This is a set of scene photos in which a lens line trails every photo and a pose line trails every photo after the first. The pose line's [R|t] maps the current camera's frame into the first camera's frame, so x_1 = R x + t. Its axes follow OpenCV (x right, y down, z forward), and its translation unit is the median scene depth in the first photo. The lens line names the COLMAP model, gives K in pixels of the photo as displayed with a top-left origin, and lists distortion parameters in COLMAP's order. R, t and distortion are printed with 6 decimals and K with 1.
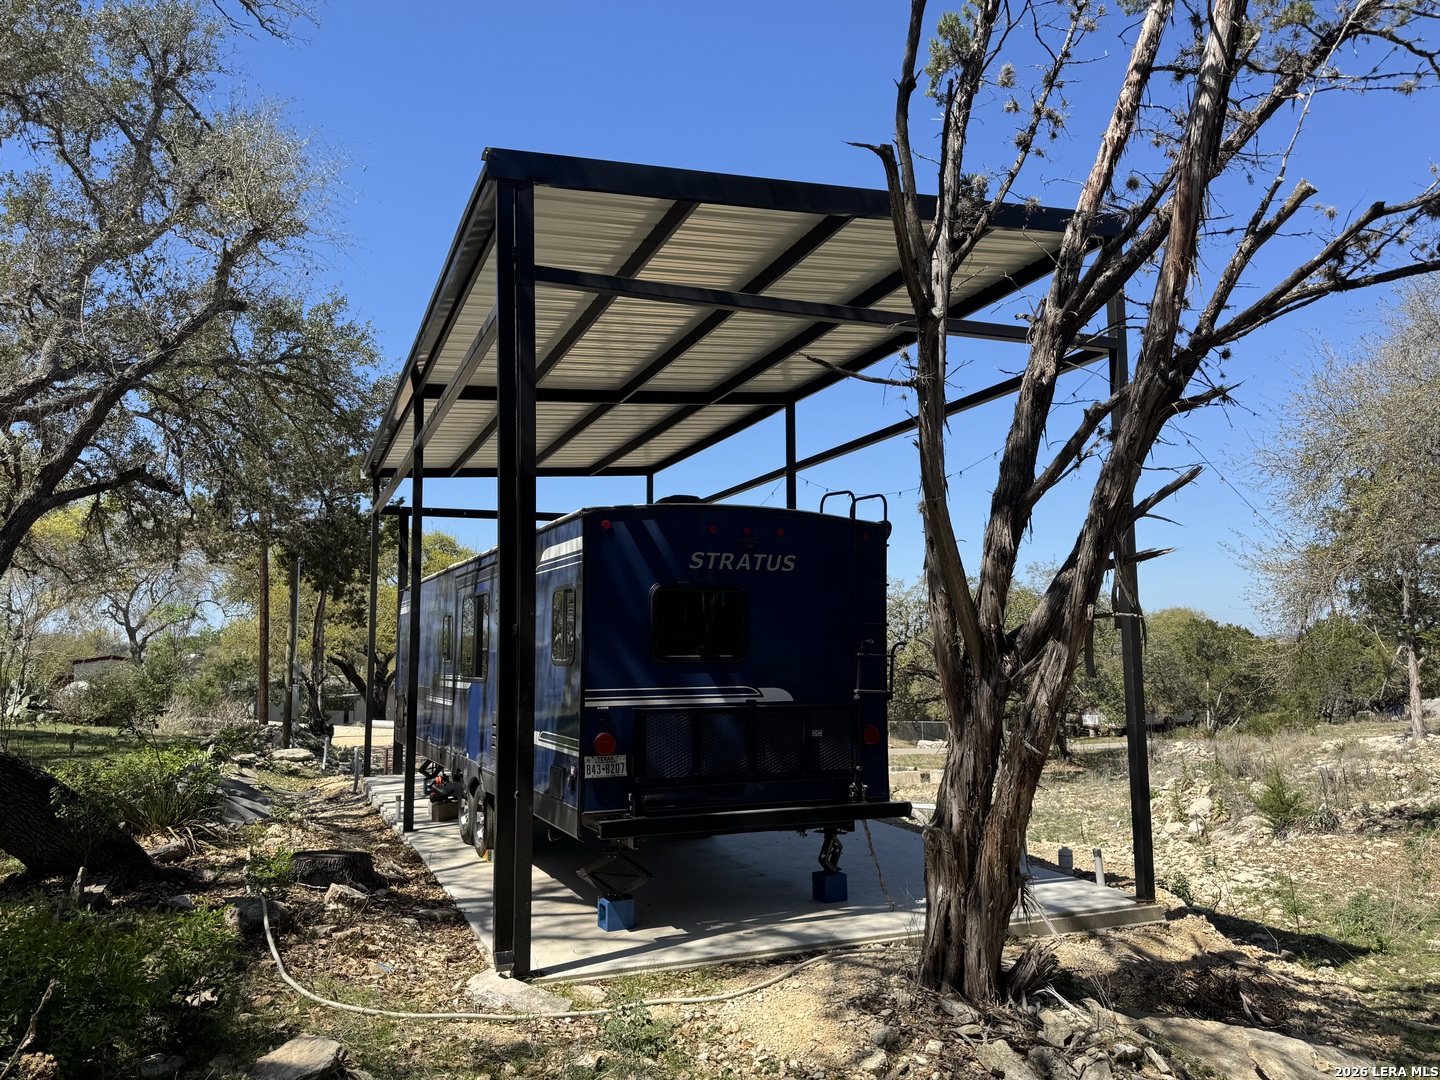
lens RADIAL K [[1113.8, 0, 720.0], [0, 1113.8, 540.0], [0, 0, 1]] dist [0.002734, 0.000360]
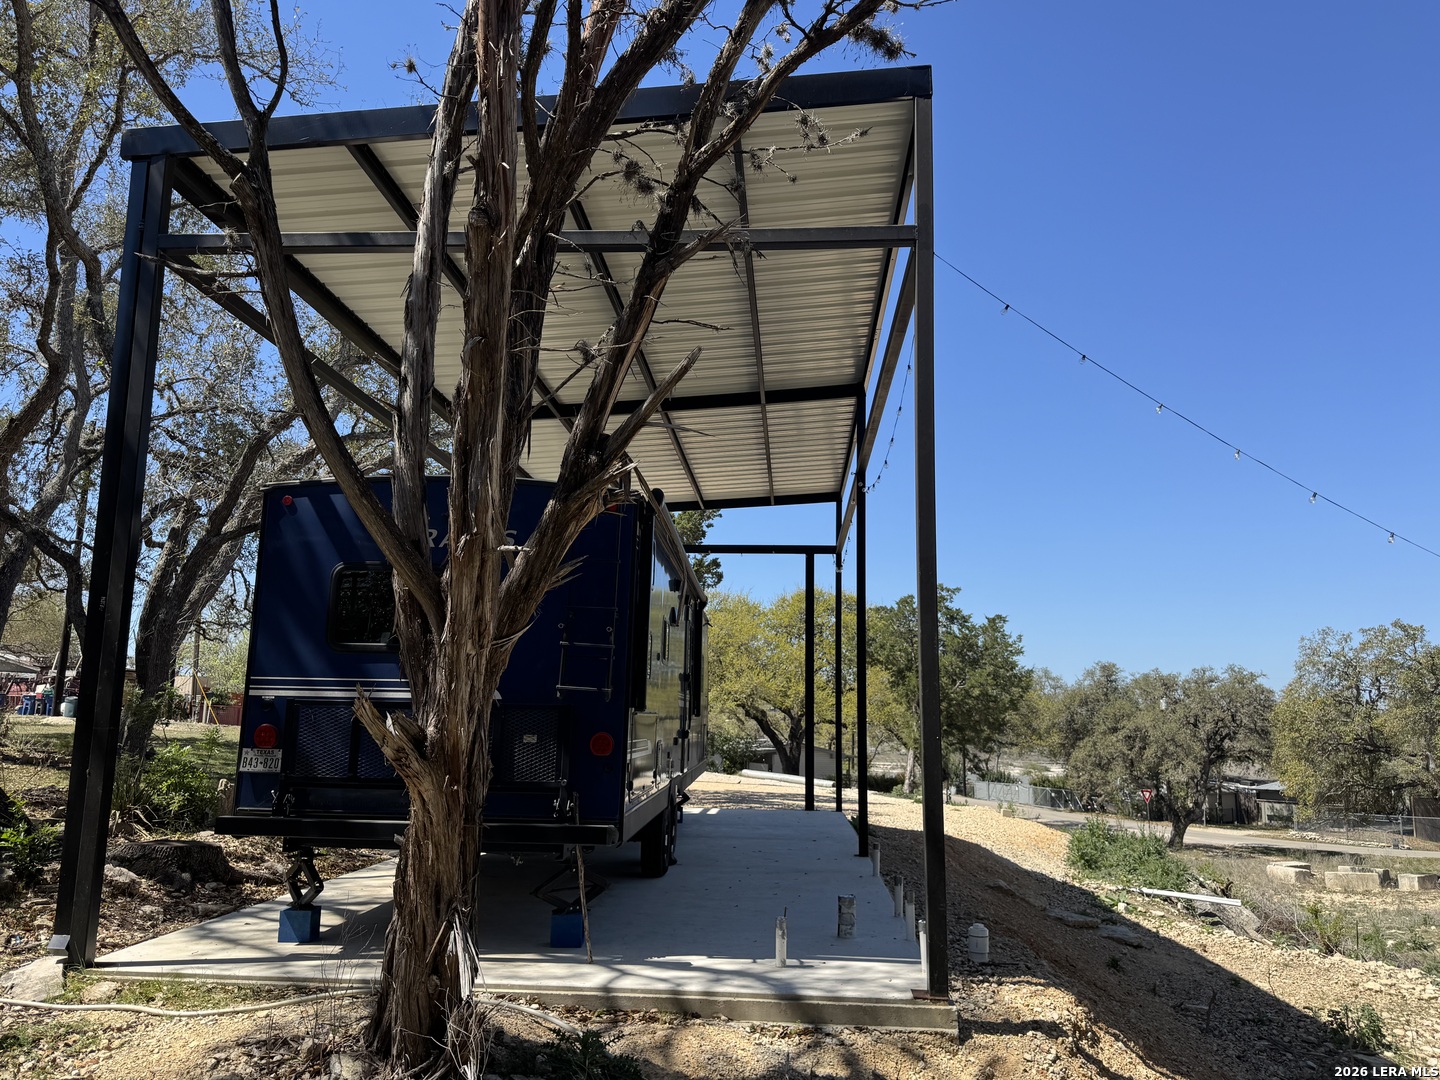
lens RADIAL K [[1113.8, 0, 720.0], [0, 1113.8, 540.0], [0, 0, 1]] dist [0.002734, 0.000360]
pose [[0.891348, -0.047199, -0.450856, 0.643085], [0.022647, 0.997959, -0.059701, 0.082626], [0.452754, 0.043004, 0.890598, 0.331973]]
